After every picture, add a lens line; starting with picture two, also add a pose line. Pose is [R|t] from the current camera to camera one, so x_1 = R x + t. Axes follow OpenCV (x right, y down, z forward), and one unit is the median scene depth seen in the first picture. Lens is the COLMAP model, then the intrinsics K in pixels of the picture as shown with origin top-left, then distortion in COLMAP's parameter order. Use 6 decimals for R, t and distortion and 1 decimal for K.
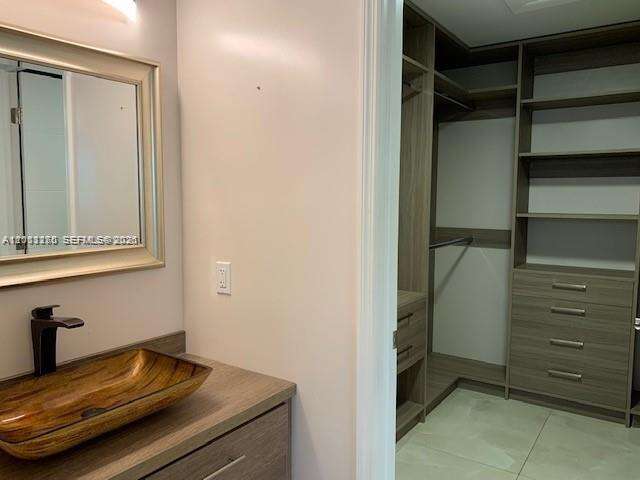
lens RADIAL K [[500.3, 0, 318.2], [0, 500.3, 237.6], [0, 0, 1]] dist [0.039441, -0.061945]
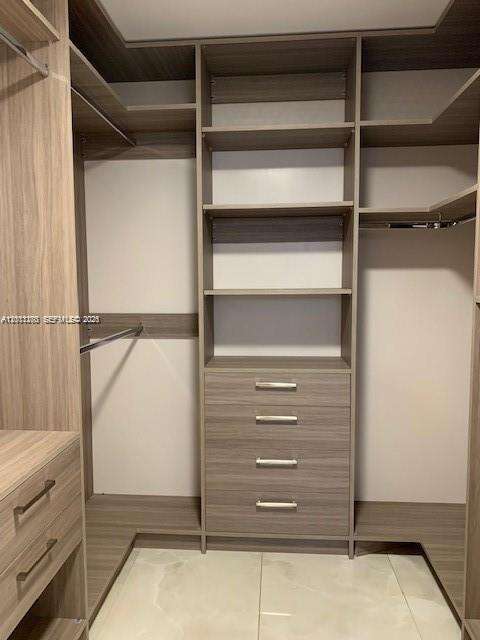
lens RADIAL K [[500.3, 0, 240.0], [0, 500.3, 320.0], [0, 0, 1]] dist [0.039441, -0.061945]
pose [[0.866170, -0.054339, 0.496786, 0.082251], [0.052983, 0.998454, 0.016833, -0.014762], [-0.496933, 0.011741, 0.867710, 0.347383]]
